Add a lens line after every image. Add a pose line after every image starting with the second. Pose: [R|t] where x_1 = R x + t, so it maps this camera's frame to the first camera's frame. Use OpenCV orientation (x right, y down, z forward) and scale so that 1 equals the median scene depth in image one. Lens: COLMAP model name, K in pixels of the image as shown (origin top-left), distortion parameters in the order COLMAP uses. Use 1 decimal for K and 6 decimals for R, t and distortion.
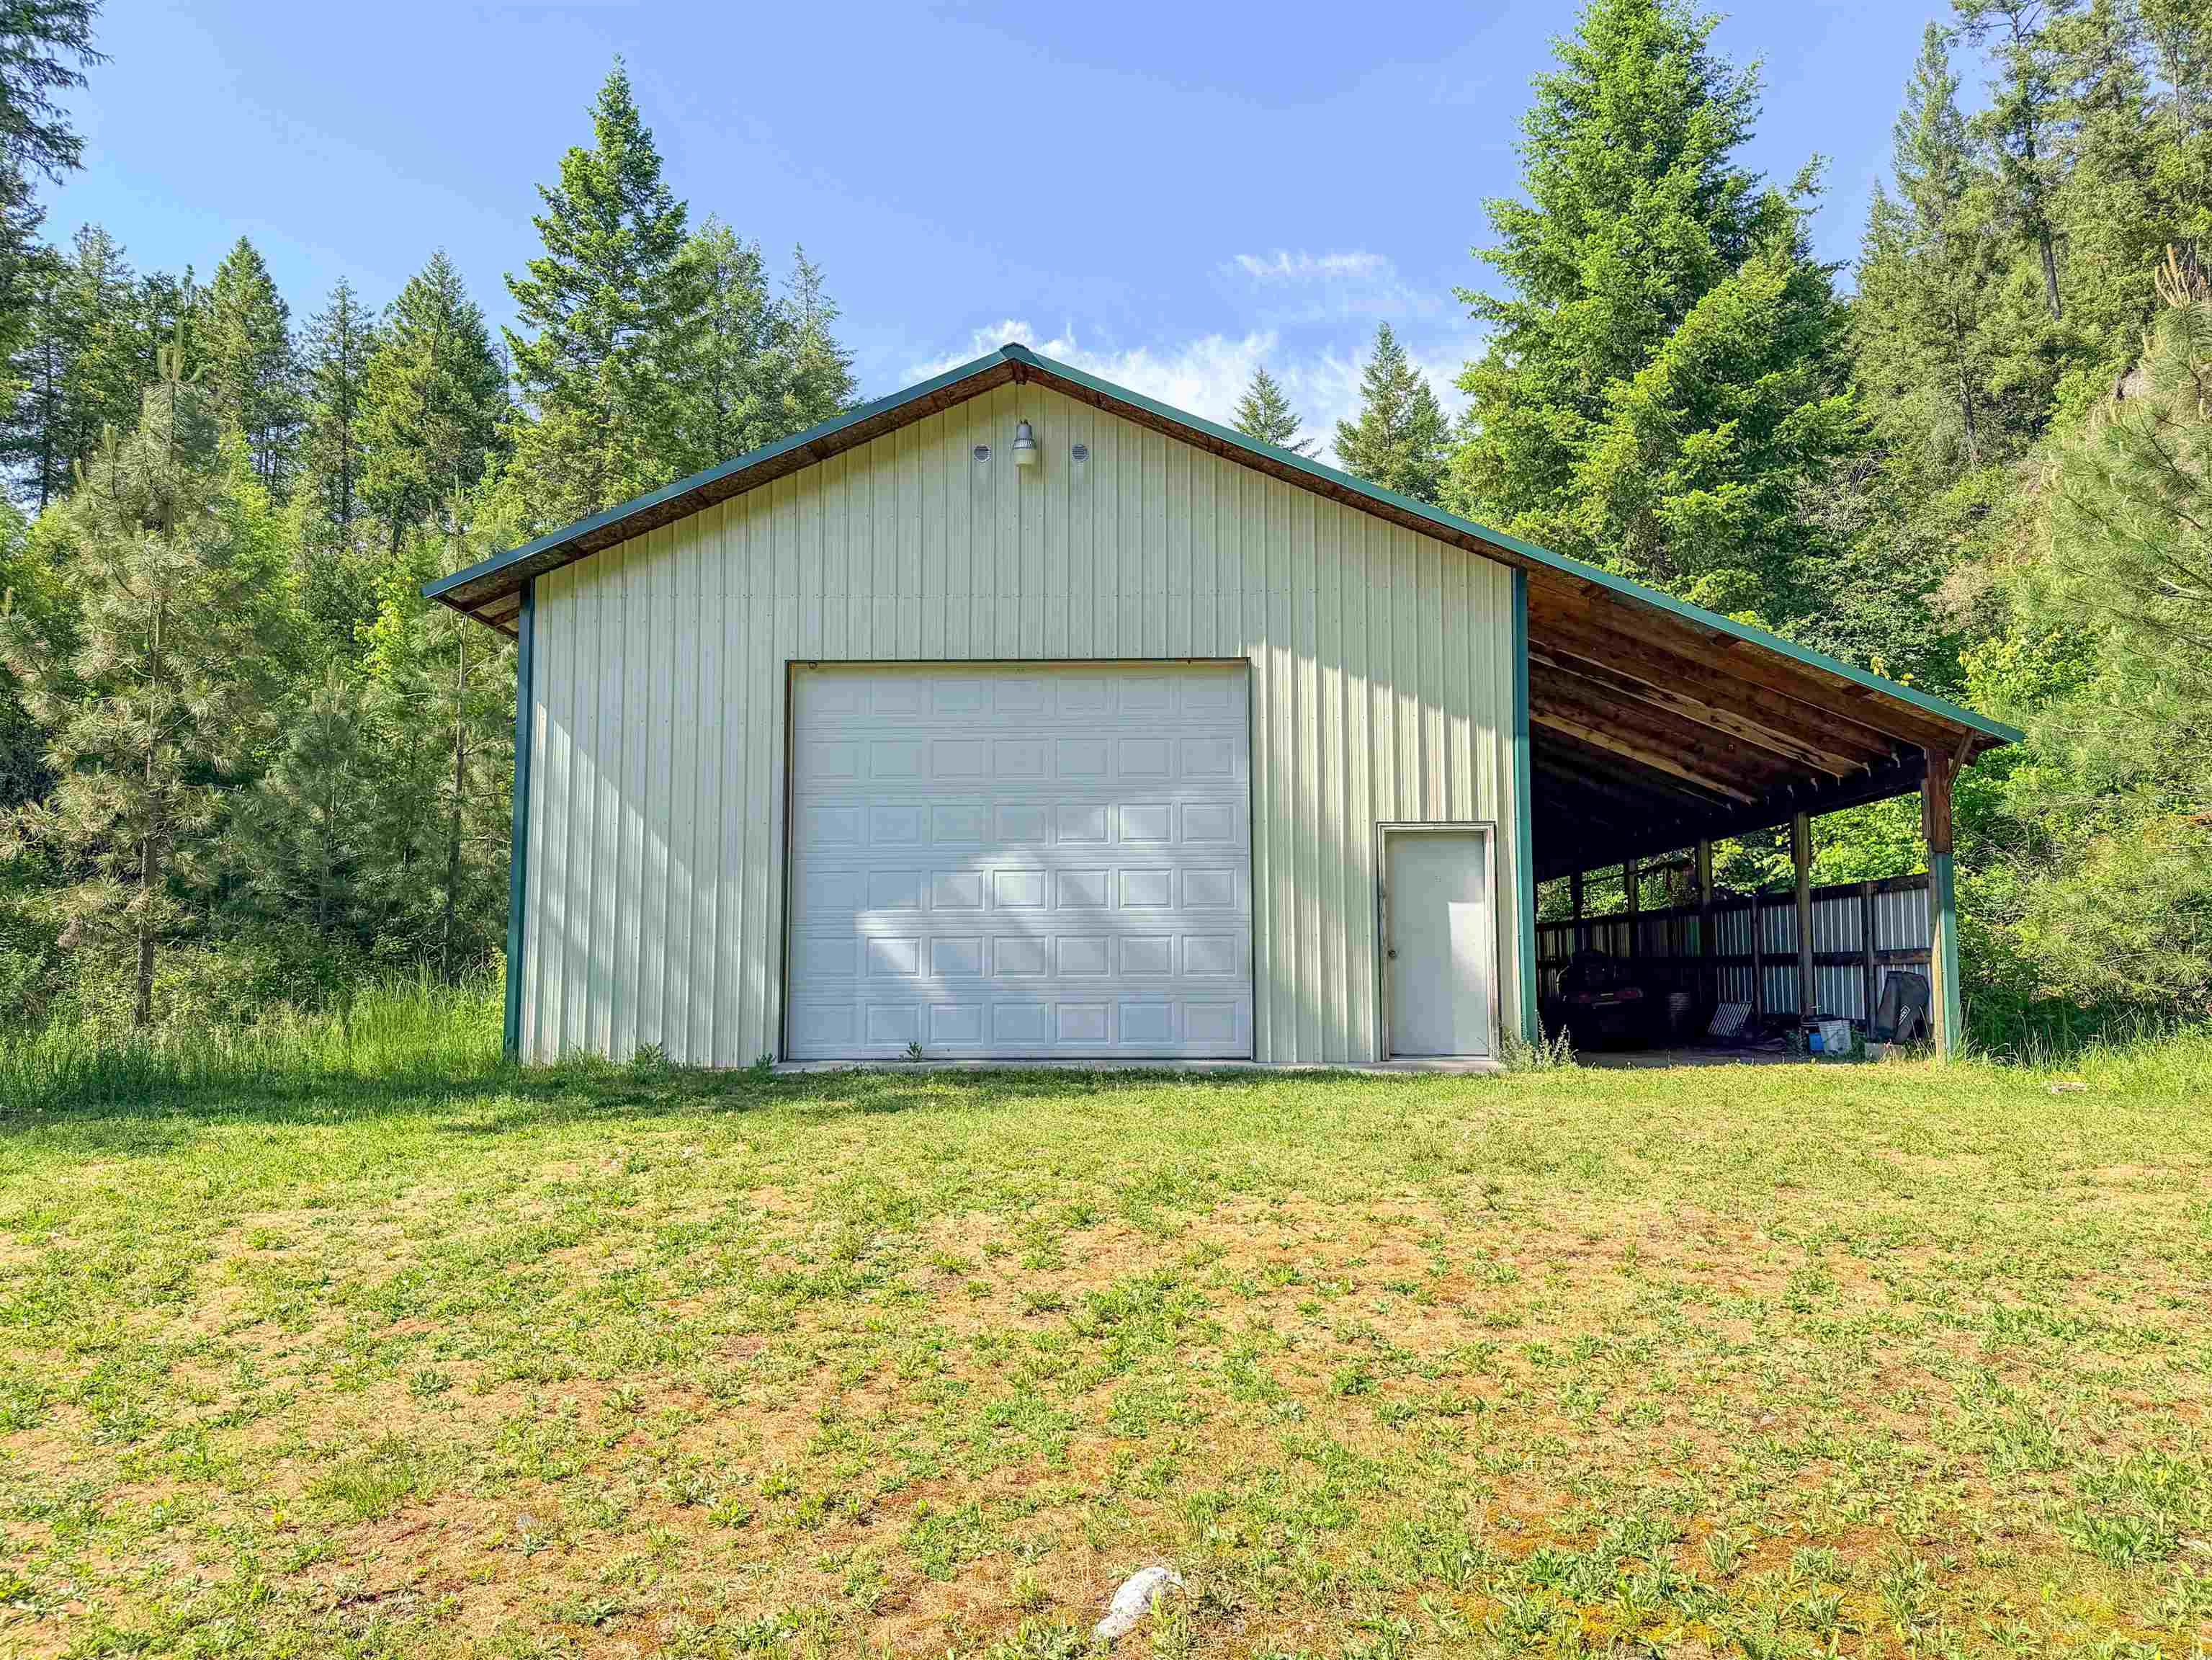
lens RADIAL K [[1577.8, 0, 1108.7], [0, 1577.8, 841.3], [0, 0, 1]] dist [0.001609, -0.001672]
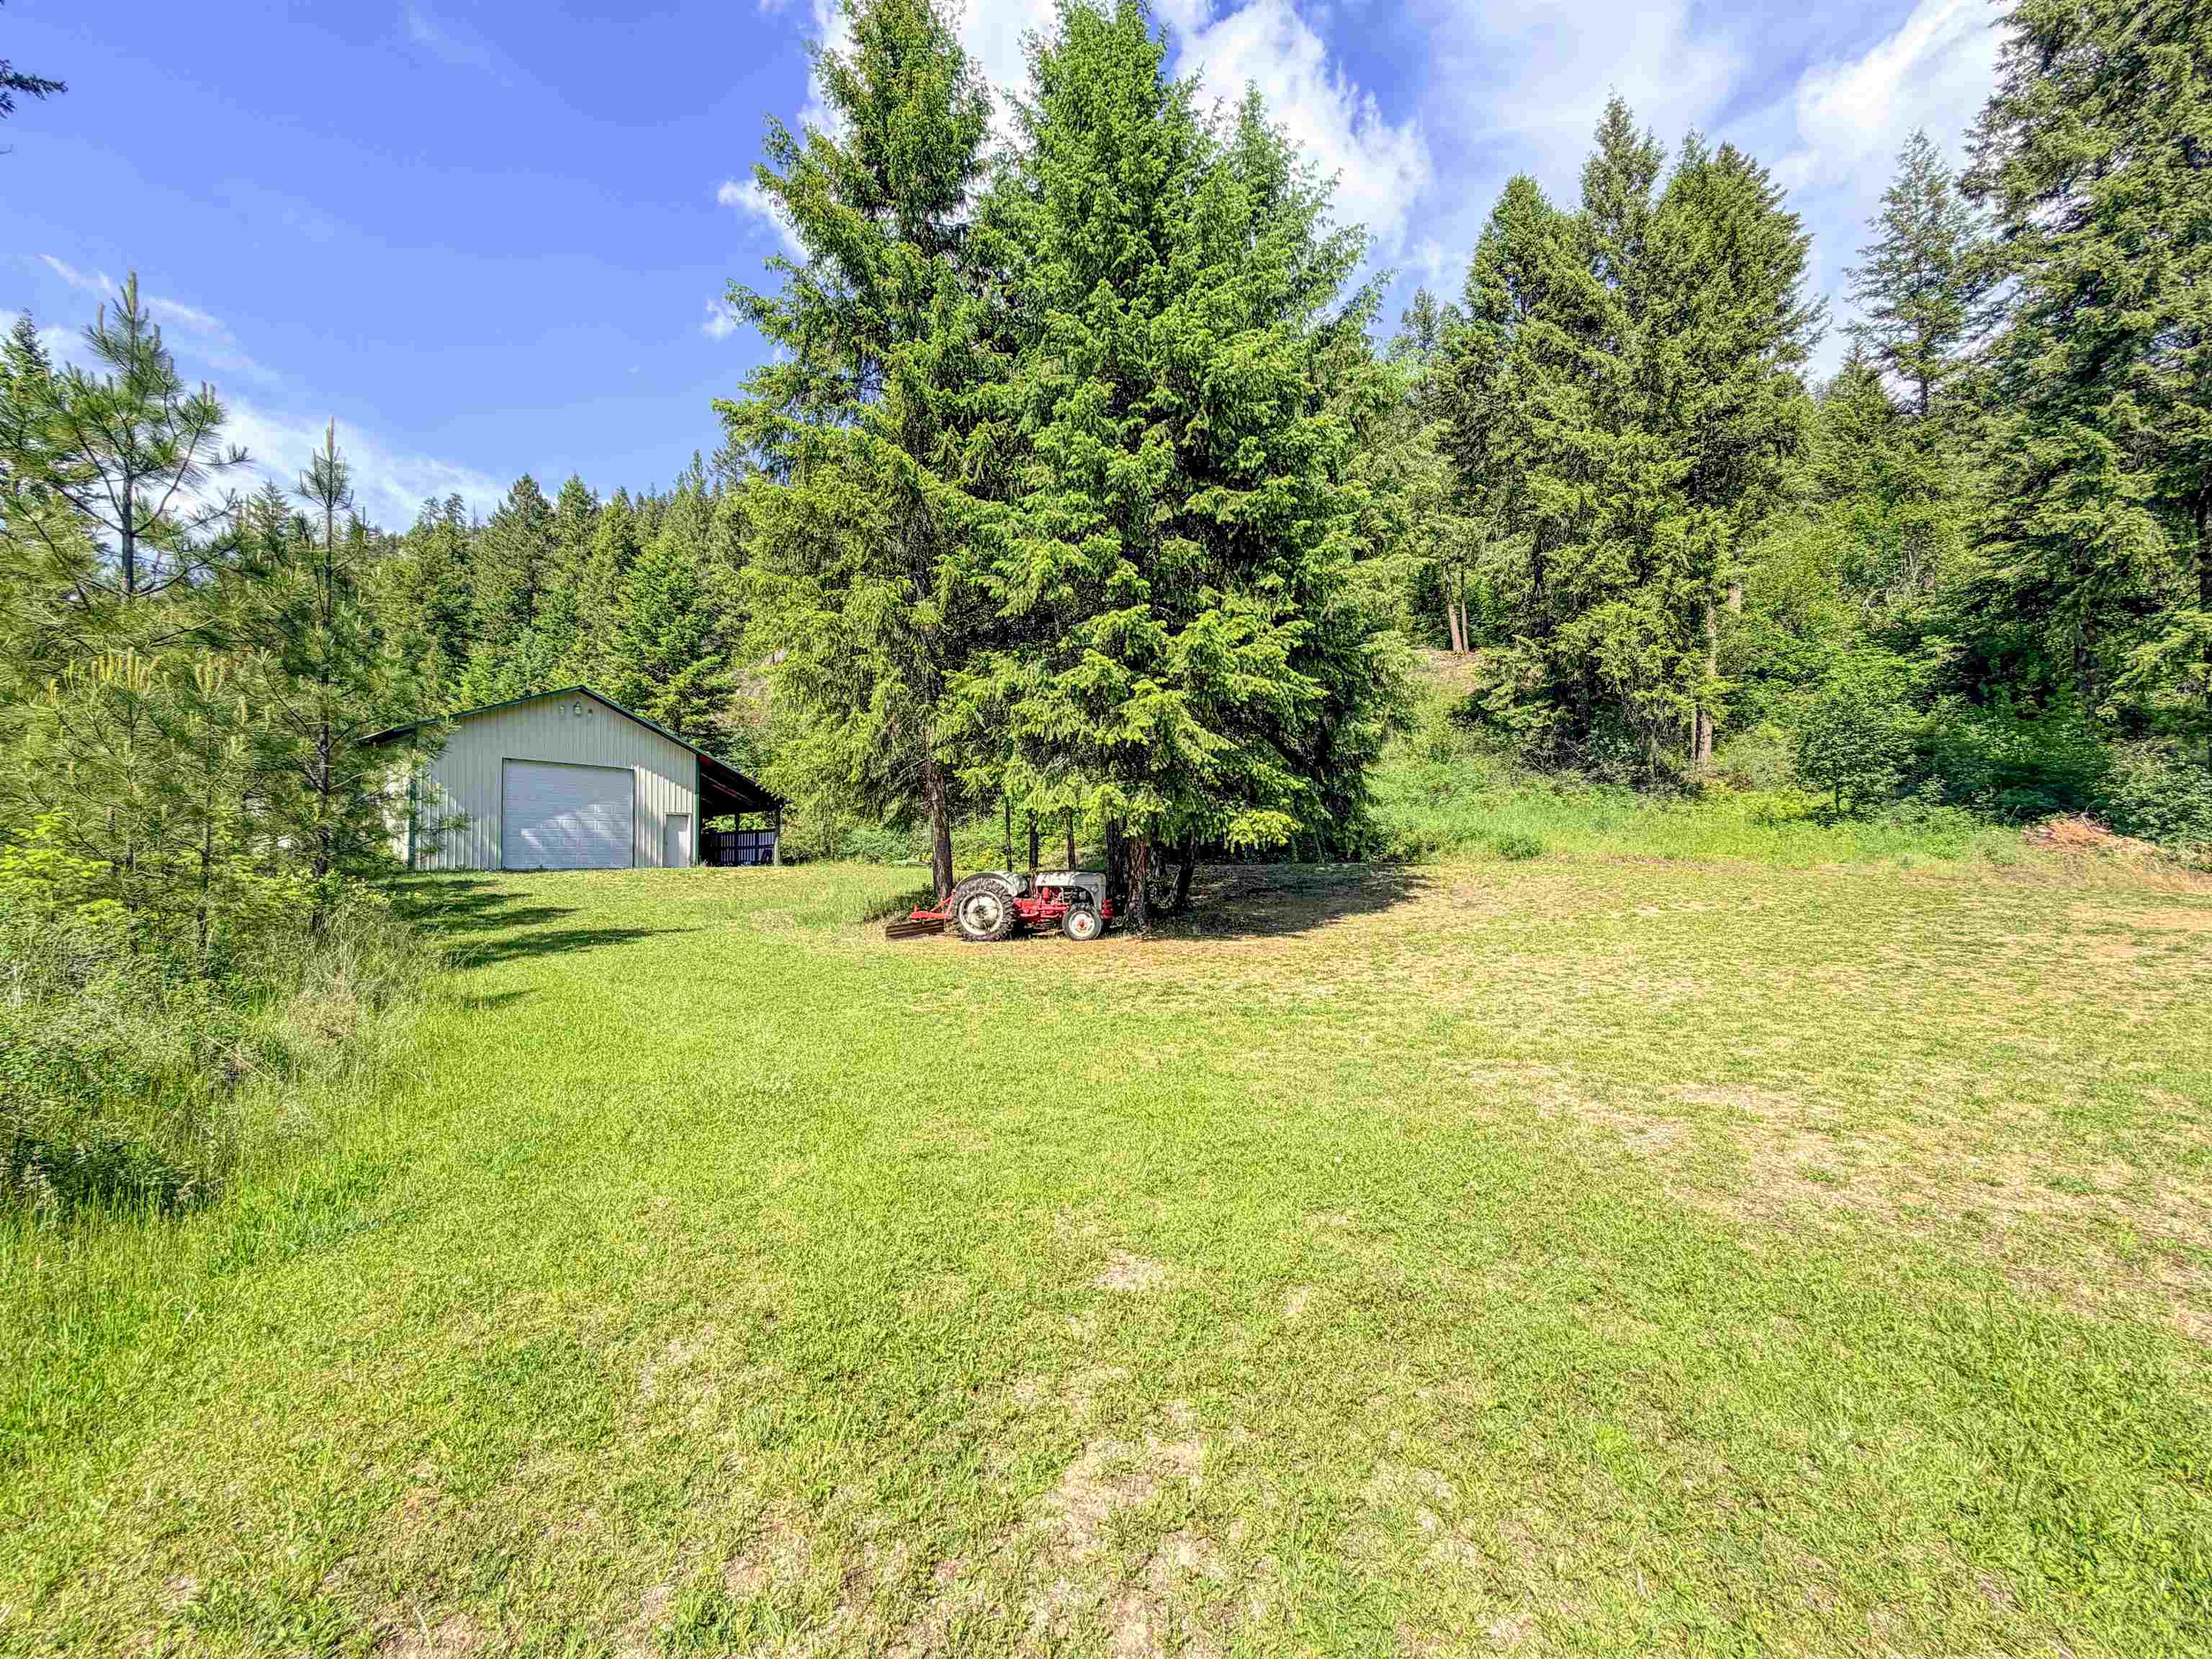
lens RADIAL K [[880.6, 0, 1109.1], [0, 880.6, 844.9], [0, 0, 1]] dist [-0.011041, -0.002366]
pose [[0.519586, 0.014901, 0.854288, -1.184159], [-0.072675, 0.996995, 0.026812, -0.070899], [-0.851322, -0.076017, 0.519108, -1.207955]]
